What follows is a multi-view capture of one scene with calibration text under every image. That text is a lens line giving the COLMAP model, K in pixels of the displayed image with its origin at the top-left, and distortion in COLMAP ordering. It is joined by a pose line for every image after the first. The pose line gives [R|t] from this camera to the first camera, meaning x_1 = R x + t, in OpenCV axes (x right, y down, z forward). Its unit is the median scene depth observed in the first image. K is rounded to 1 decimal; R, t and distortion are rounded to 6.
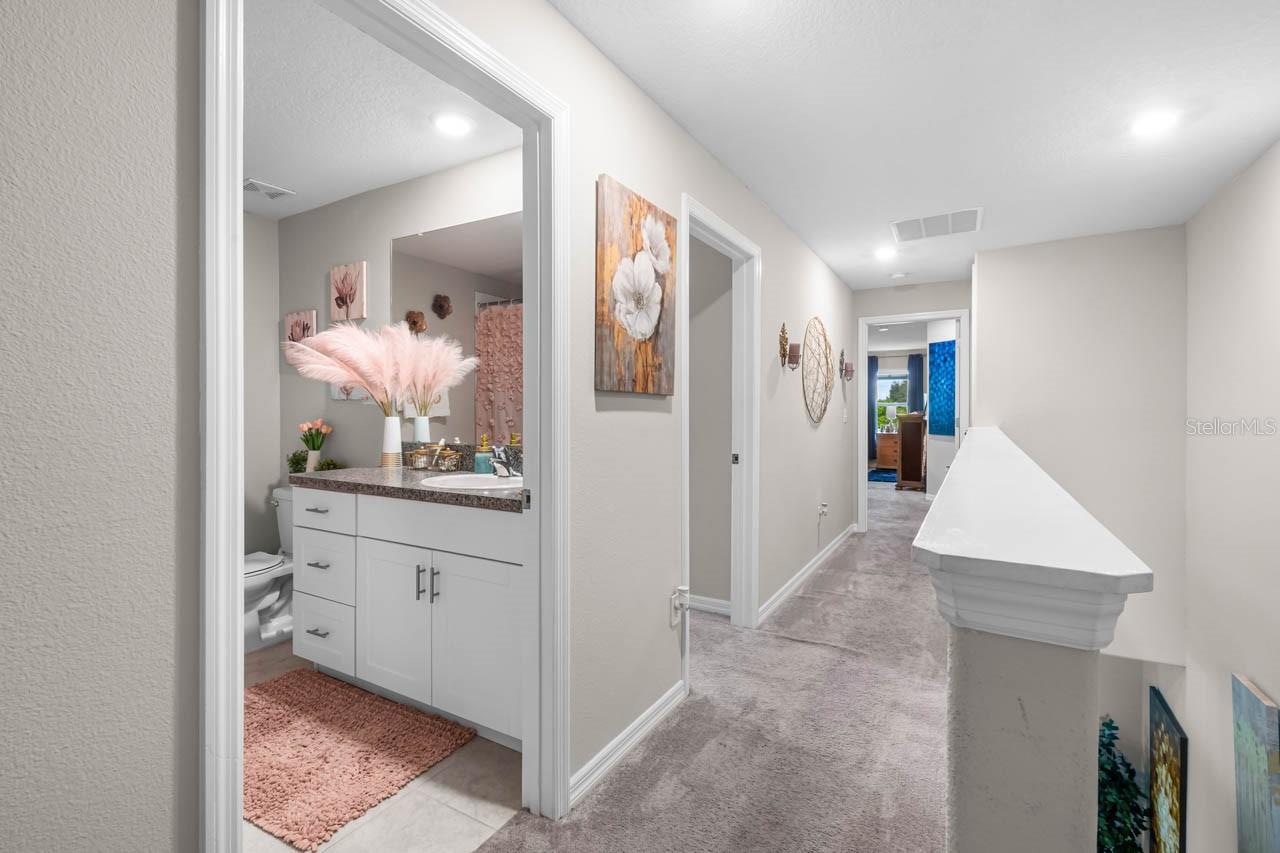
lens RADIAL K [[576.3, 0, 649.9], [0, 576.3, 416.2], [0, 0, 1]] dist [0.002554, -0.000587]
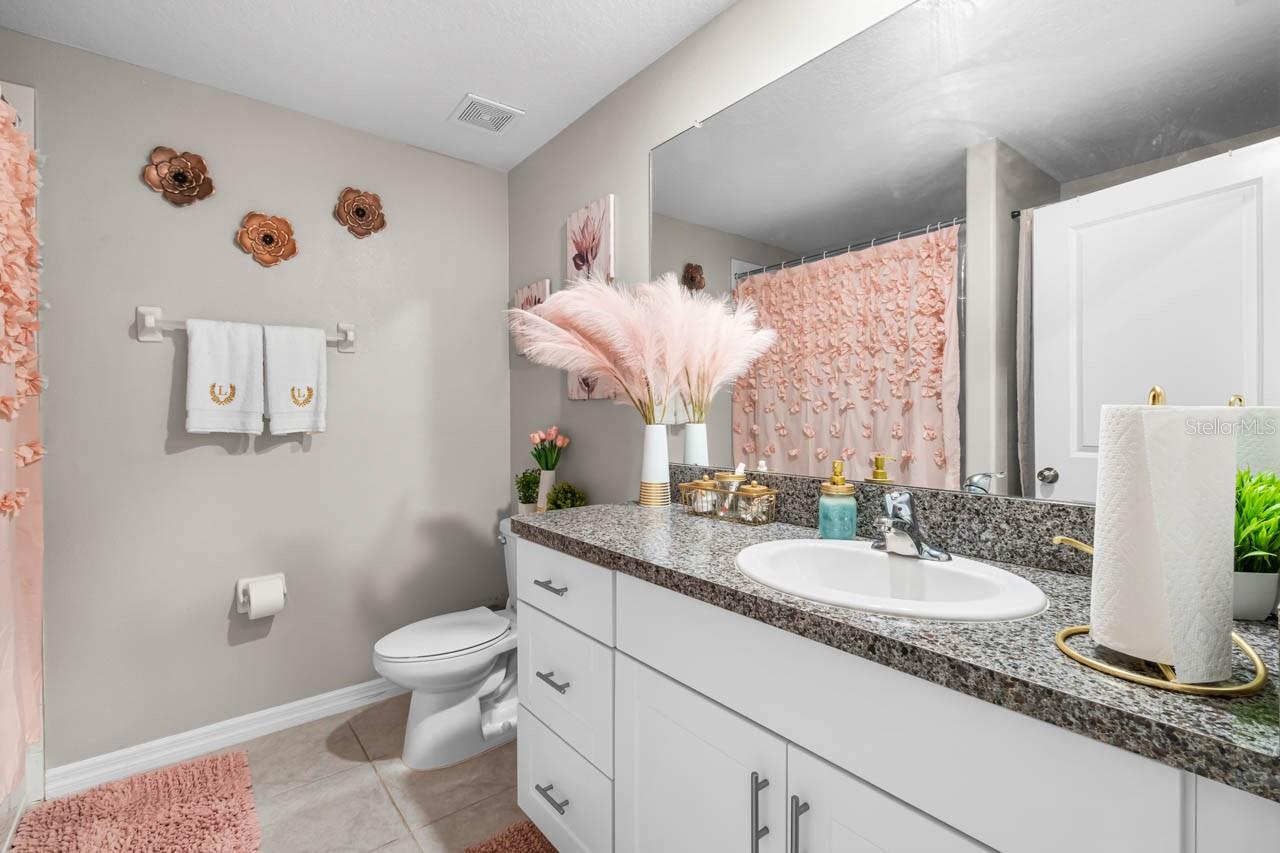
lens RADIAL K [[576.3, 0, 634.8], [0, 576.3, 426.6], [0, 0, 1]] dist [0.002554, -0.000587]
pose [[0.928161, 0.002998, -0.372167, -0.228403], [0.001430, 0.999931, 0.011620, -0.003980], [0.372177, -0.011317, 0.928093, 0.399693]]
